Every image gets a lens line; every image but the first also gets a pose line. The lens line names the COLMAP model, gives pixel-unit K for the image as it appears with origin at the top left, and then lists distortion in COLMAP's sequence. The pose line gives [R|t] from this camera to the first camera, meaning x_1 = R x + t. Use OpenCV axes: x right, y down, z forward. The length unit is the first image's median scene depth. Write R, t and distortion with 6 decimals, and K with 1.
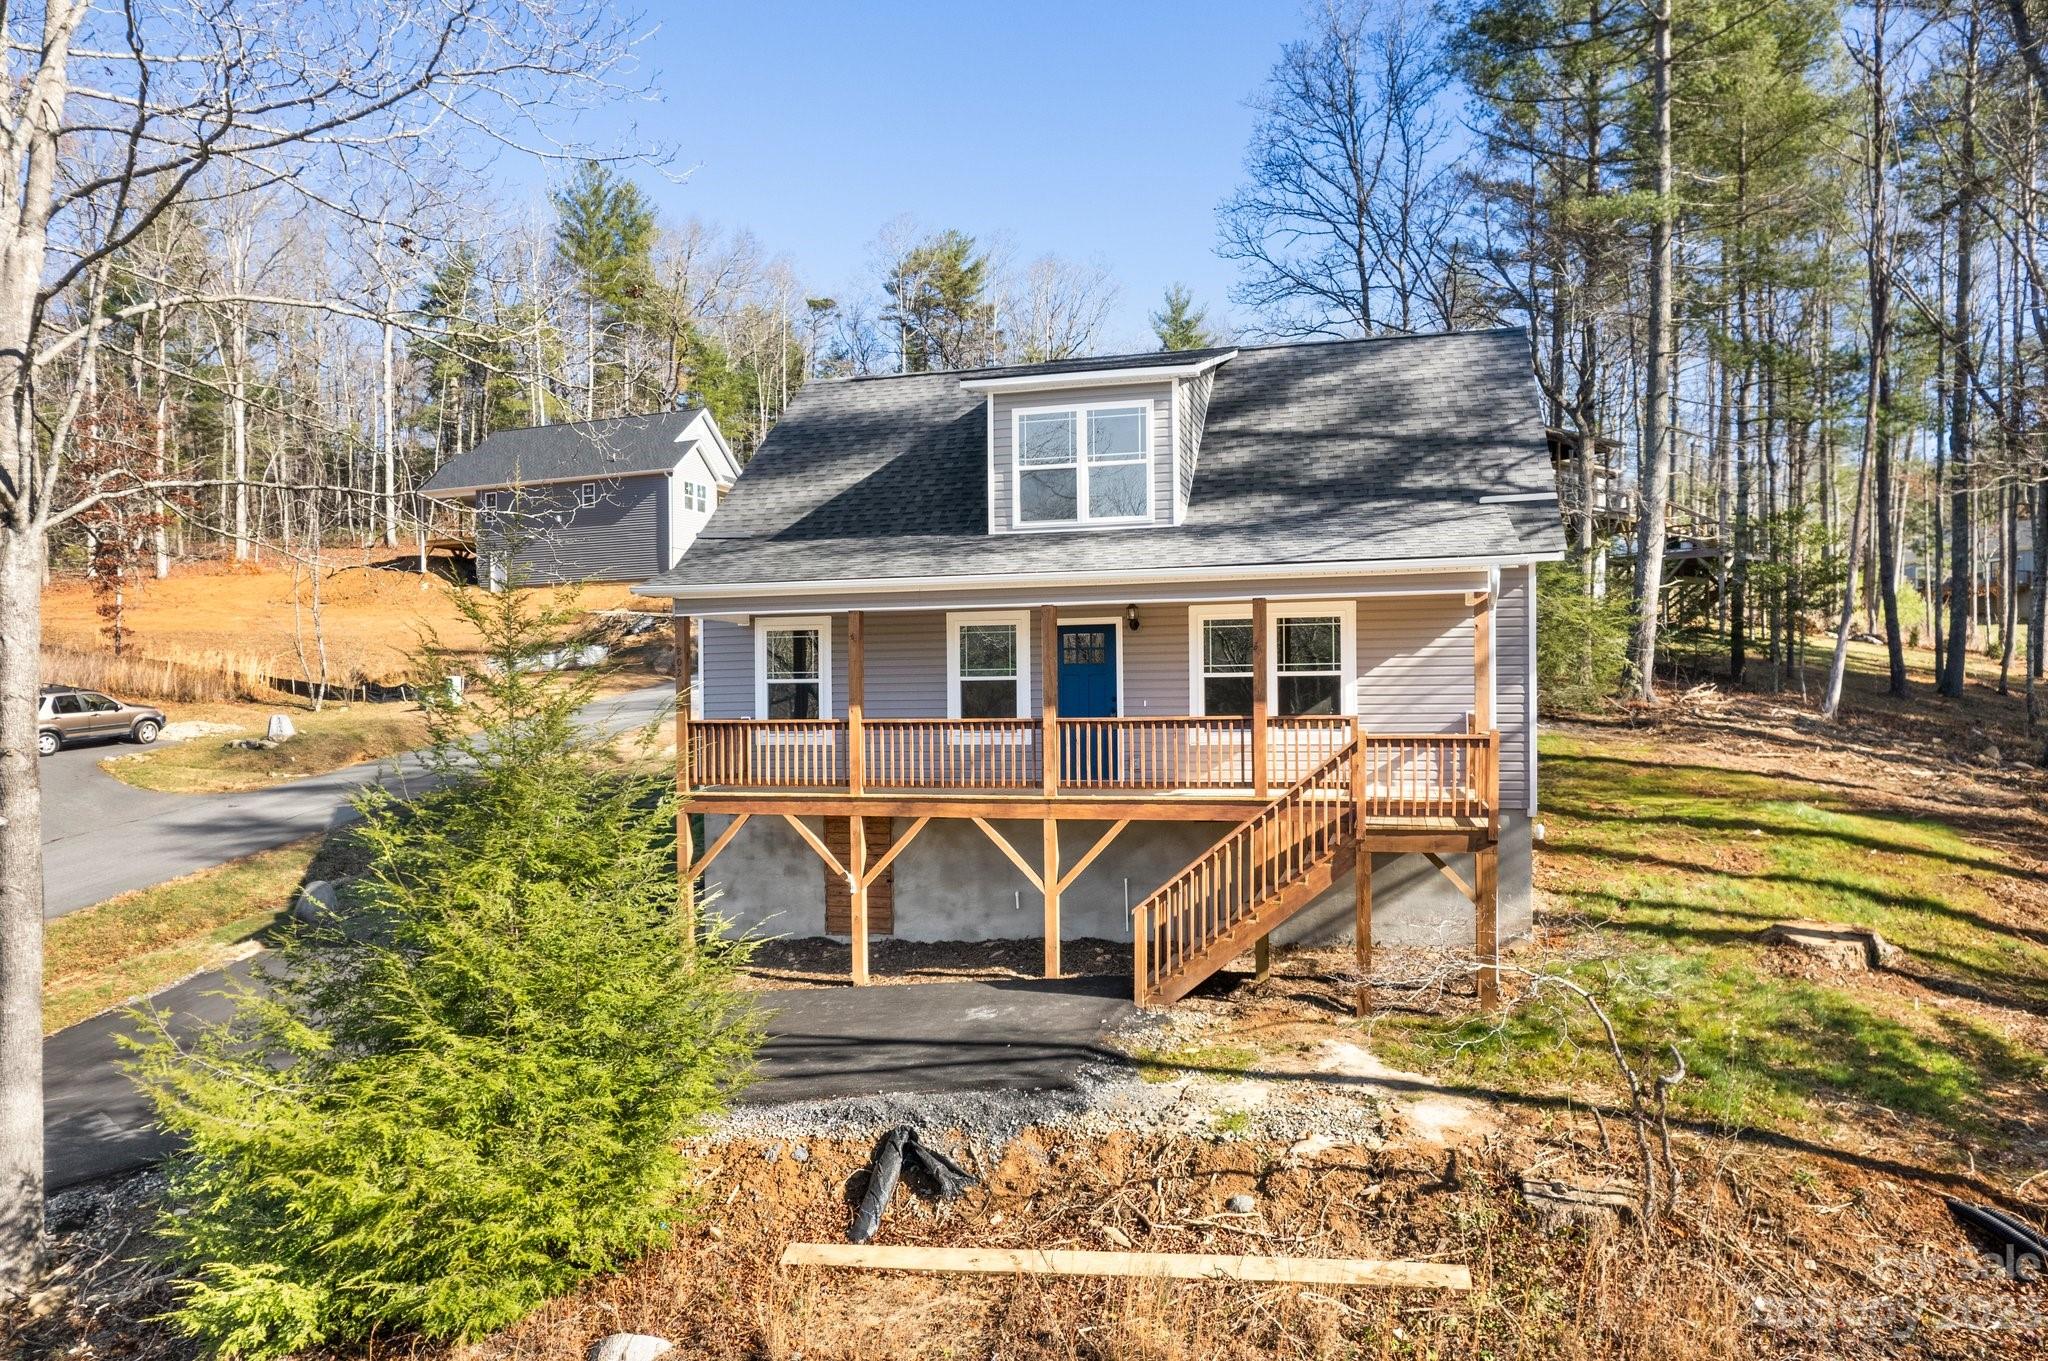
lens RADIAL K [[1283.2, 0, 1024.0], [0, 1283.2, 680.5], [0, 0, 1]] dist [0.004994, 0.000497]
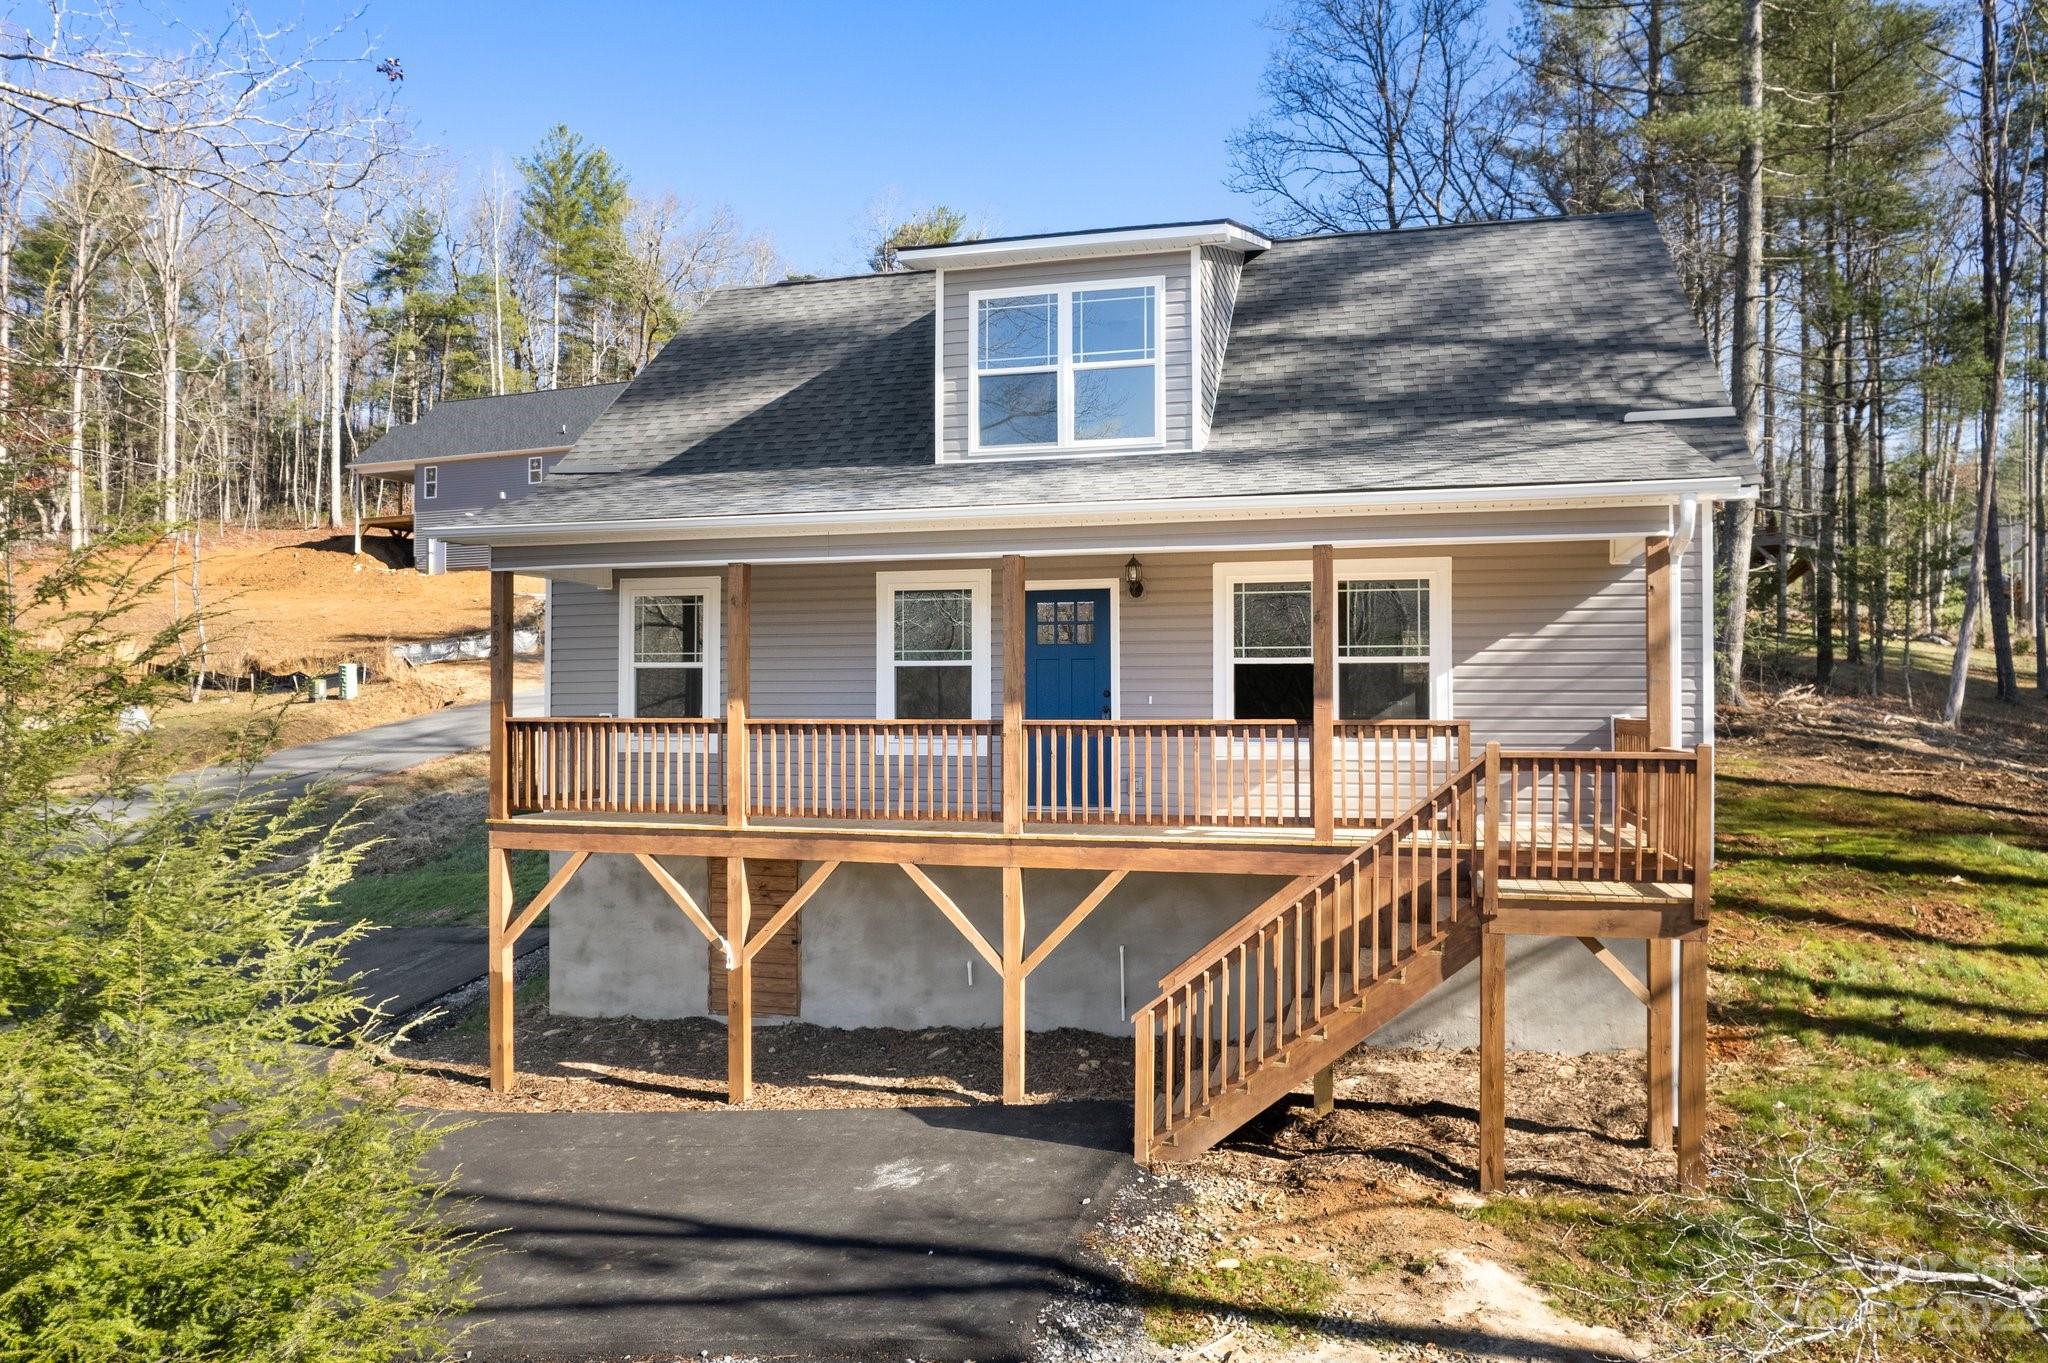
lens RADIAL K [[1300.6, 0, 1032.3], [0, 1300.6, 656.6], [0, 0, 1]] dist [-0.002901, -0.000289]
pose [[0.999866, 0.010141, 0.012841, 0.019345], [-0.009912, 0.999792, -0.017799, 0.007134], [-0.013019, 0.017670, 0.999759, 0.277472]]
